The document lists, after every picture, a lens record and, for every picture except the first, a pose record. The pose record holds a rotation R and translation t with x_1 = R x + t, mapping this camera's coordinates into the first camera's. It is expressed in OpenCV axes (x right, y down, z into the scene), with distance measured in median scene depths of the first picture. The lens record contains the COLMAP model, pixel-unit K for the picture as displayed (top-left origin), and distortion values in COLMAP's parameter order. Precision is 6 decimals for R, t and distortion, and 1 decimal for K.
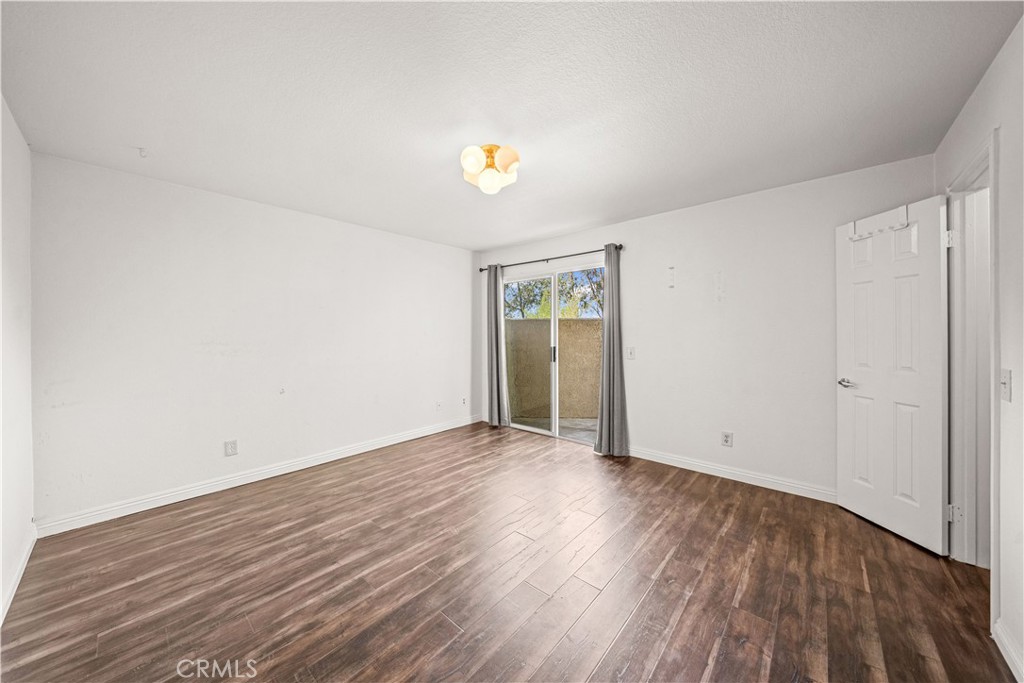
lens RADIAL K [[356.1, 0, 508.7], [0, 356.1, 331.0], [0, 0, 1]] dist [-0.004801, 0.000174]
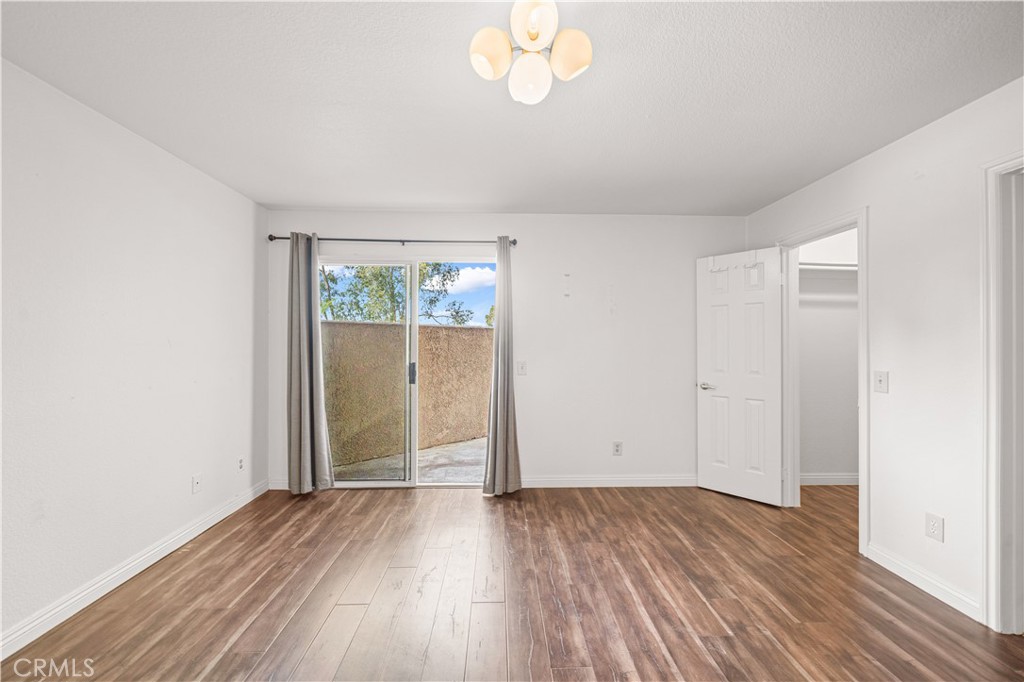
lens RADIAL K [[375.2, 0, 511.7], [0, 375.2, 341.9], [0, 0, 1]] dist [-0.003663, -0.000050]
pose [[0.721134, 0.005964, 0.692770, -0.386365], [-0.008645, 0.999963, 0.000390, -0.001601], [-0.692742, -0.006270, 0.721158, 0.465222]]
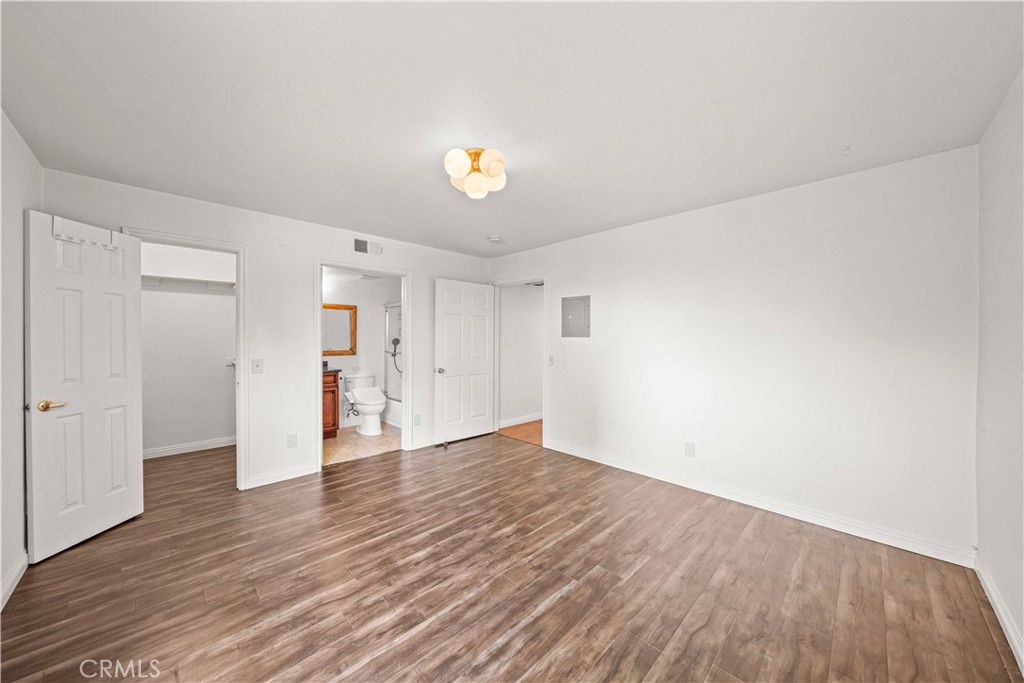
lens RADIAL K [[356.1, 0, 508.5], [0, 356.1, 344.5], [0, 0, 1]] dist [-0.004801, 0.000174]
pose [[-0.998025, 0.000466, 0.062815, -0.152714], [0.001266, 0.999919, 0.012699, -0.004128], [-0.062804, 0.012753, -0.997944, 1.534017]]
